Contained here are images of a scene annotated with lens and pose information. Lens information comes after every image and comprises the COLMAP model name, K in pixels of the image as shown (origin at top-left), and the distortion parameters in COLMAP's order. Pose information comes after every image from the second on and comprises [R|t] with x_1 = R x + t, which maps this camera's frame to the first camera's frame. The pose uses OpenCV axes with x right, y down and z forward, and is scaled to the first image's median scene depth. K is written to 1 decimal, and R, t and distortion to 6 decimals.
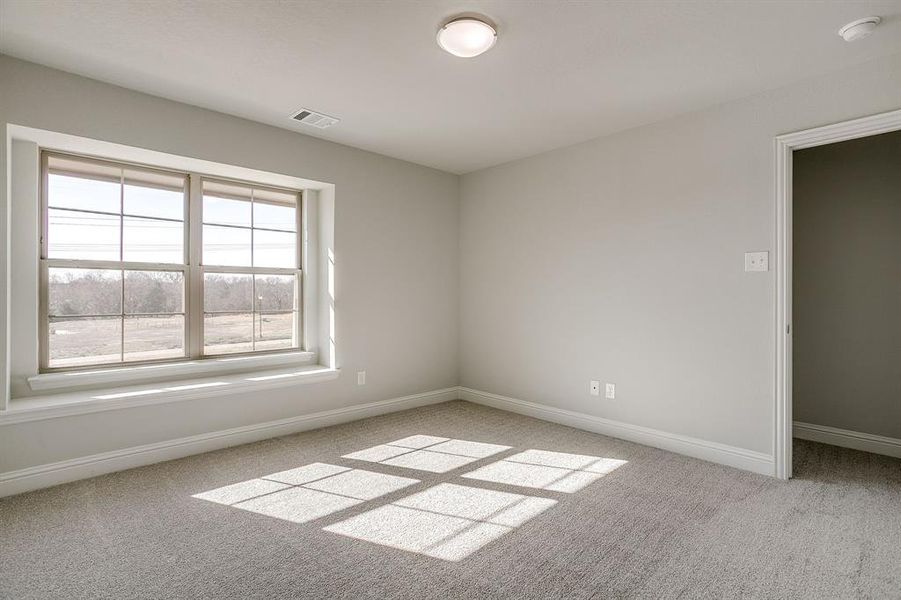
lens RADIAL K [[434.9, 0, 448.2], [0, 434.9, 295.4], [0, 0, 1]] dist [-0.045417, 0.025612]
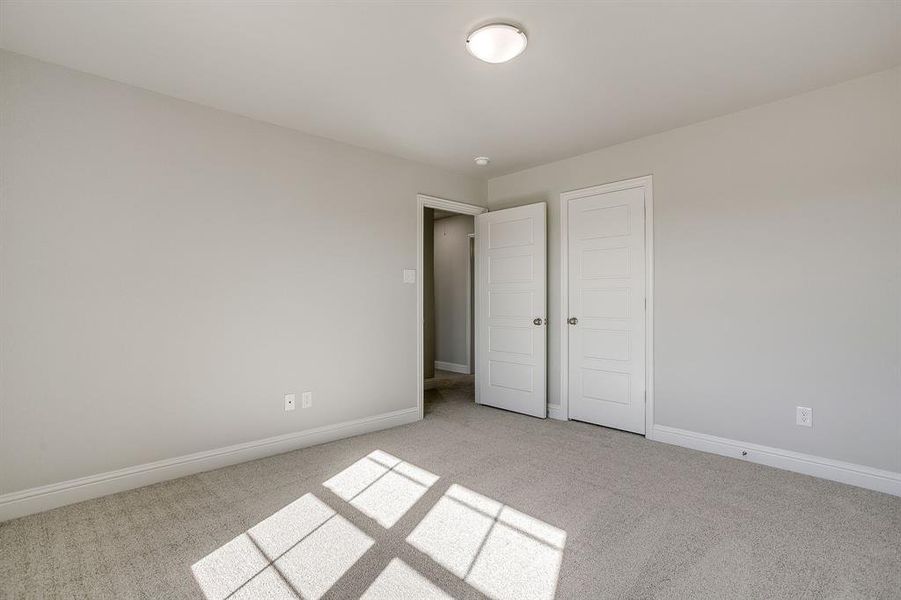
lens RADIAL K [[434.9, 0, 451.4], [0, 434.9, 298.4], [0, 0, 1]] dist [-0.045417, 0.025612]
pose [[0.004006, -0.004757, 0.999981, -0.644658], [0.006152, 0.999970, 0.004733, -0.007924], [-0.999973, 0.006133, 0.004035, 0.740932]]
